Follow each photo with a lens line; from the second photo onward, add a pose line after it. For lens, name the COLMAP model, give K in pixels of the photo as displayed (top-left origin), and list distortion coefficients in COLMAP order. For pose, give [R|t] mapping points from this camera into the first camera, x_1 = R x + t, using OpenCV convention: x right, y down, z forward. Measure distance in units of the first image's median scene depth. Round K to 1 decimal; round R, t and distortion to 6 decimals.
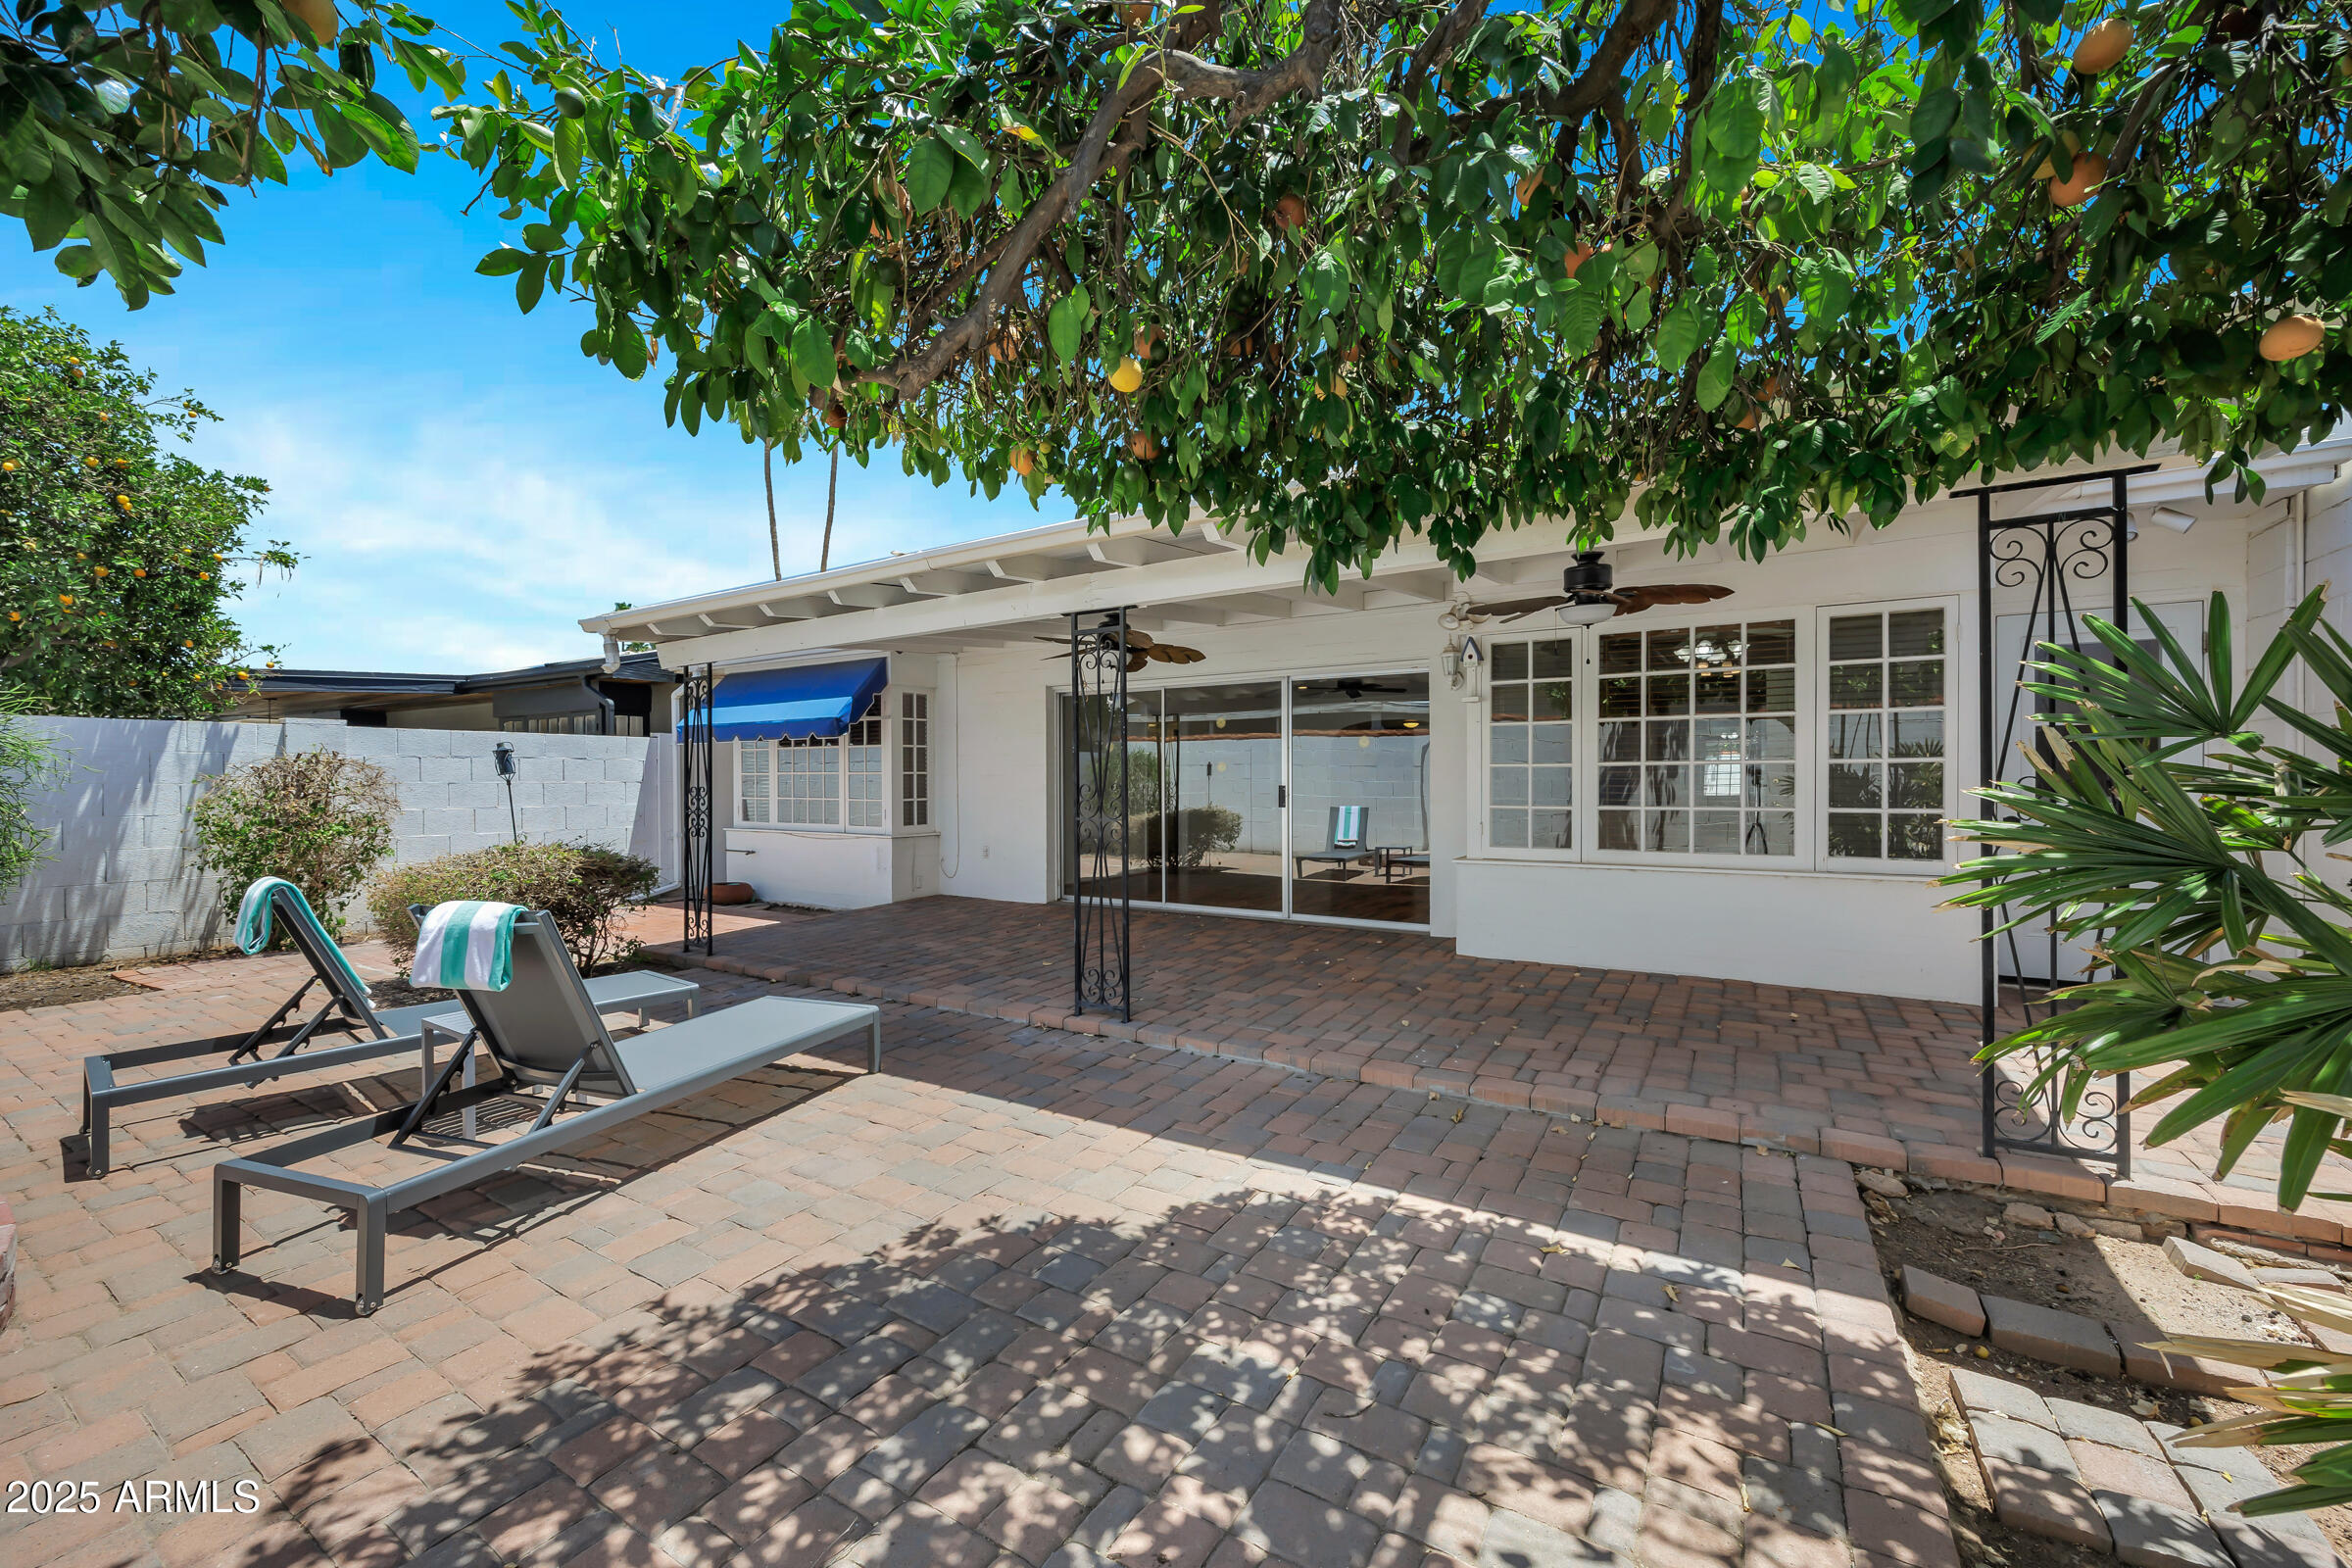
lens RADIAL K [[927.3, 0, 1209.0], [0, 927.3, 783.7], [0, 0, 1]] dist [0.002967, -0.000155]
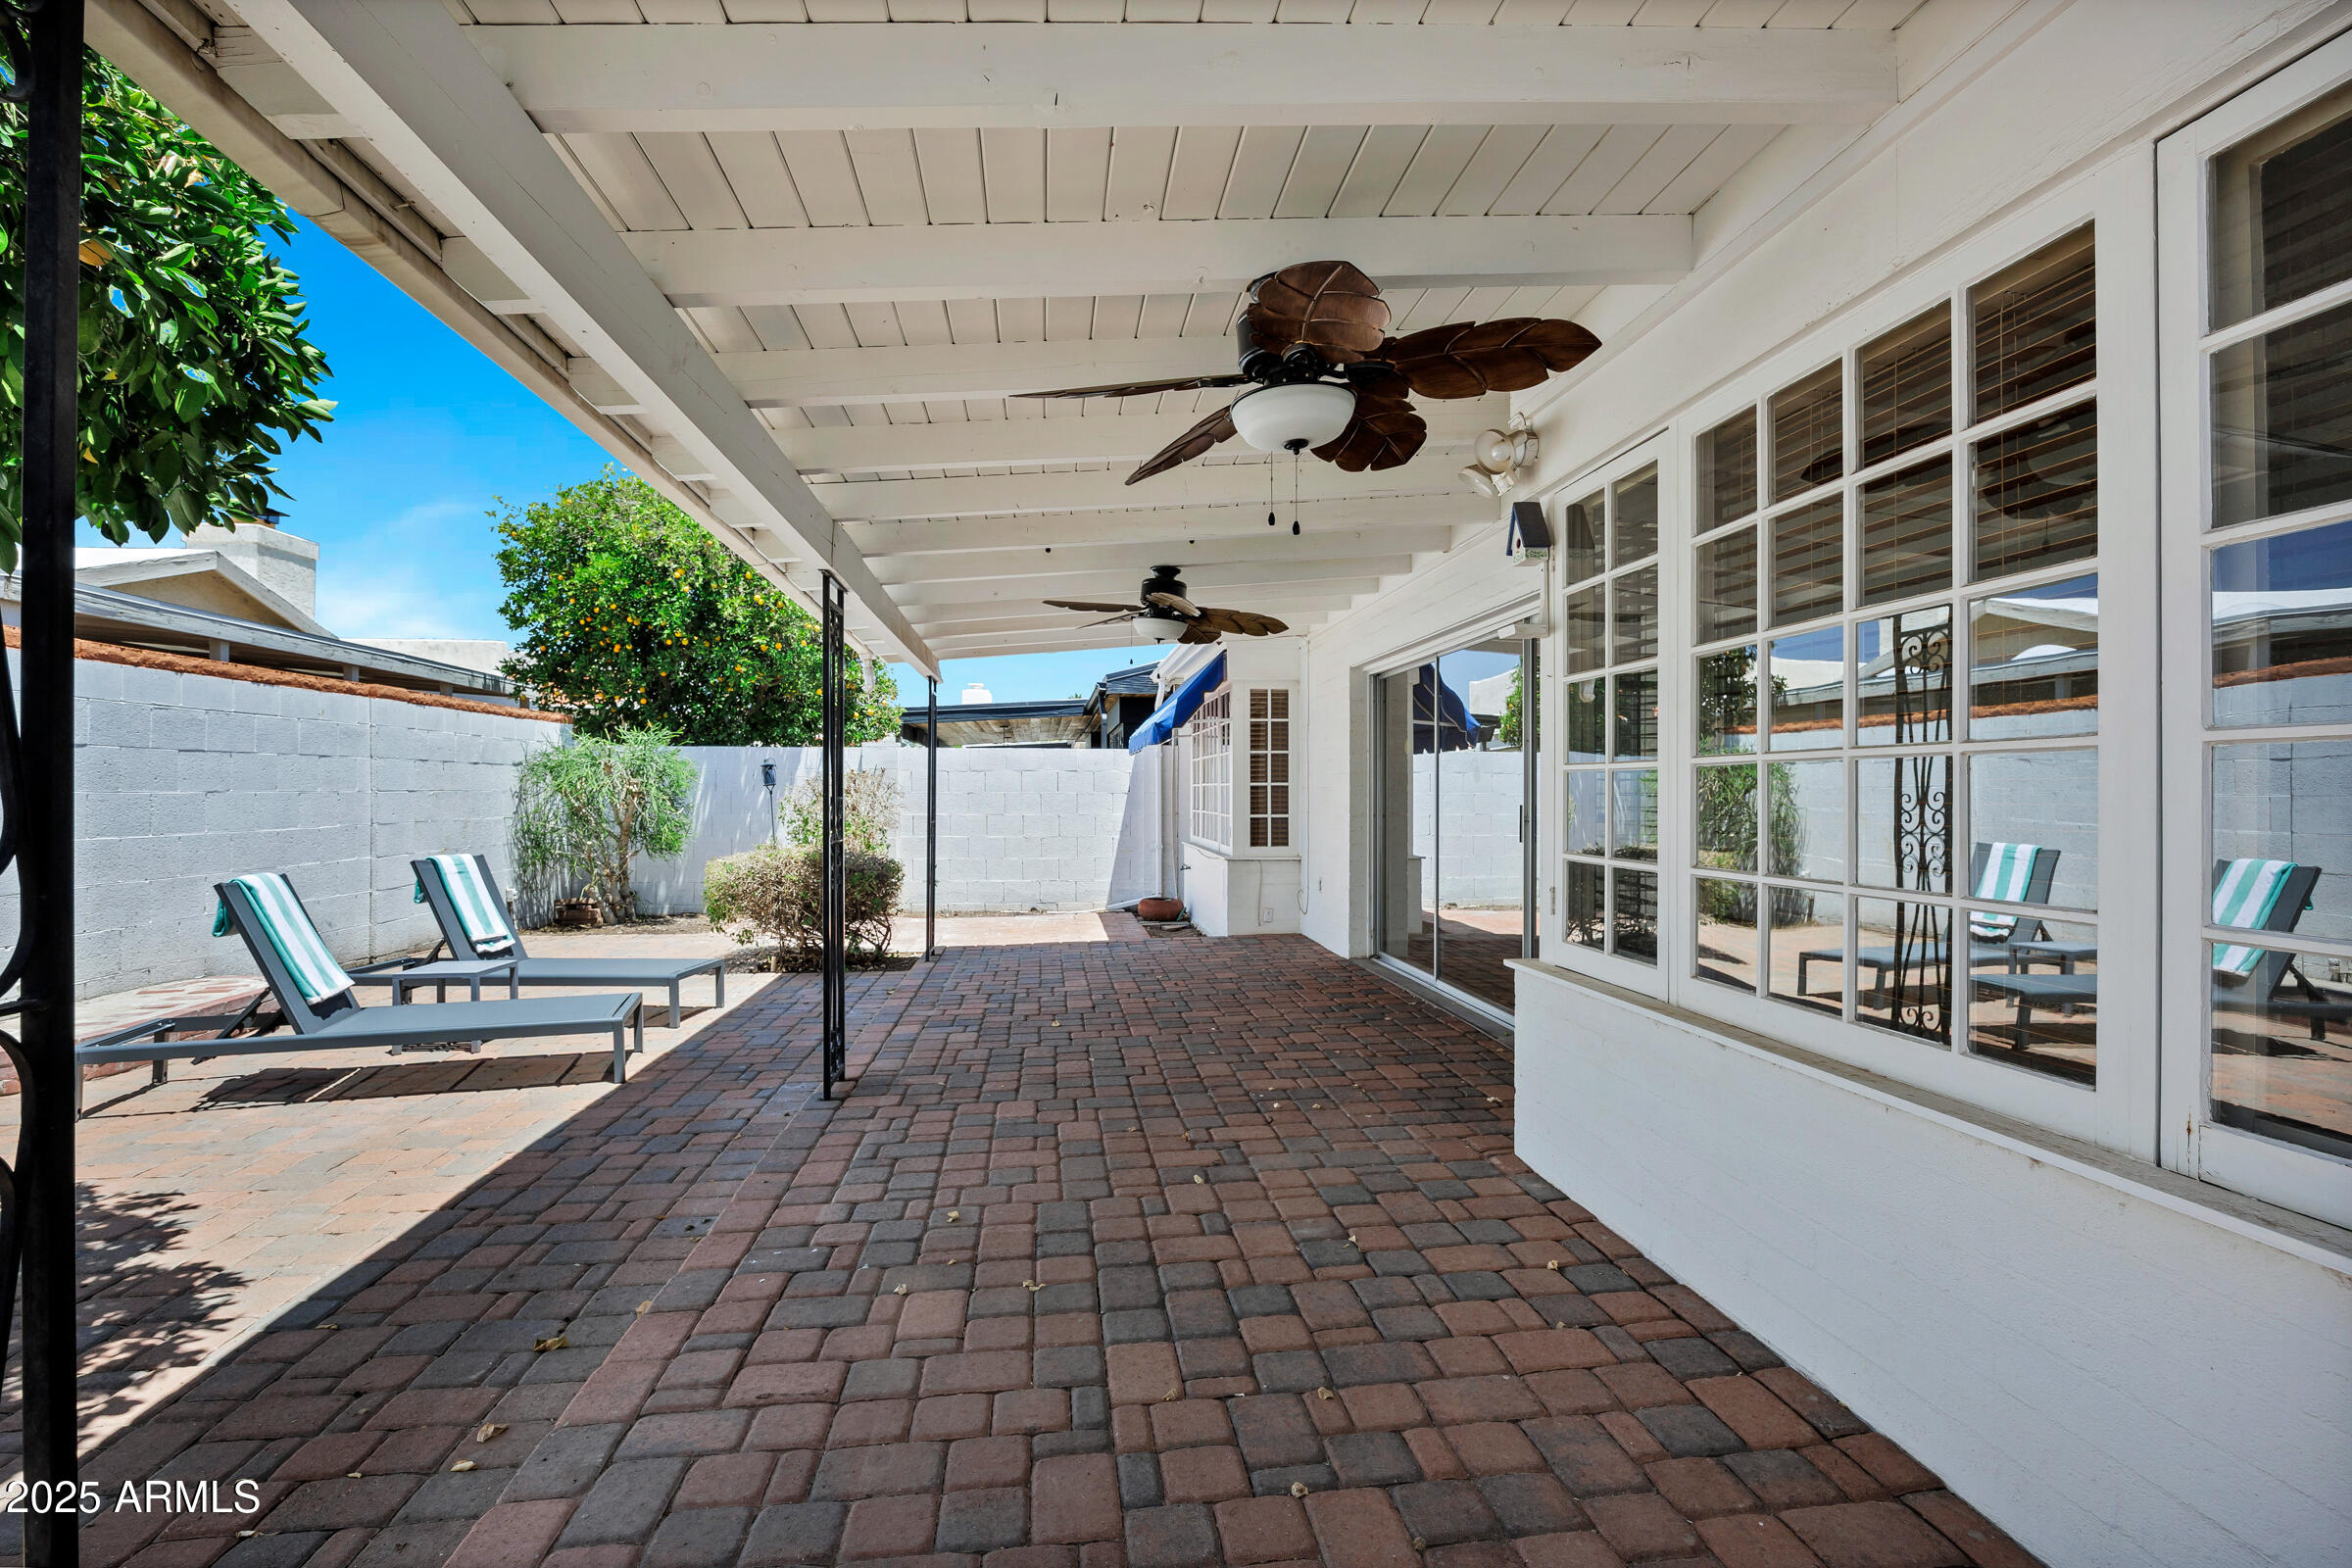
lens RADIAL K [[1069.6, 0, 1116.6], [0, 1069.6, 781.6], [0, 0, 1]] dist [0.002909, 0.000864]
pose [[0.571562, -0.004406, -0.820547, 1.351701], [-0.002603, 0.999971, -0.007183, -0.022407], [0.820555, 0.006242, 0.571534, 1.114308]]
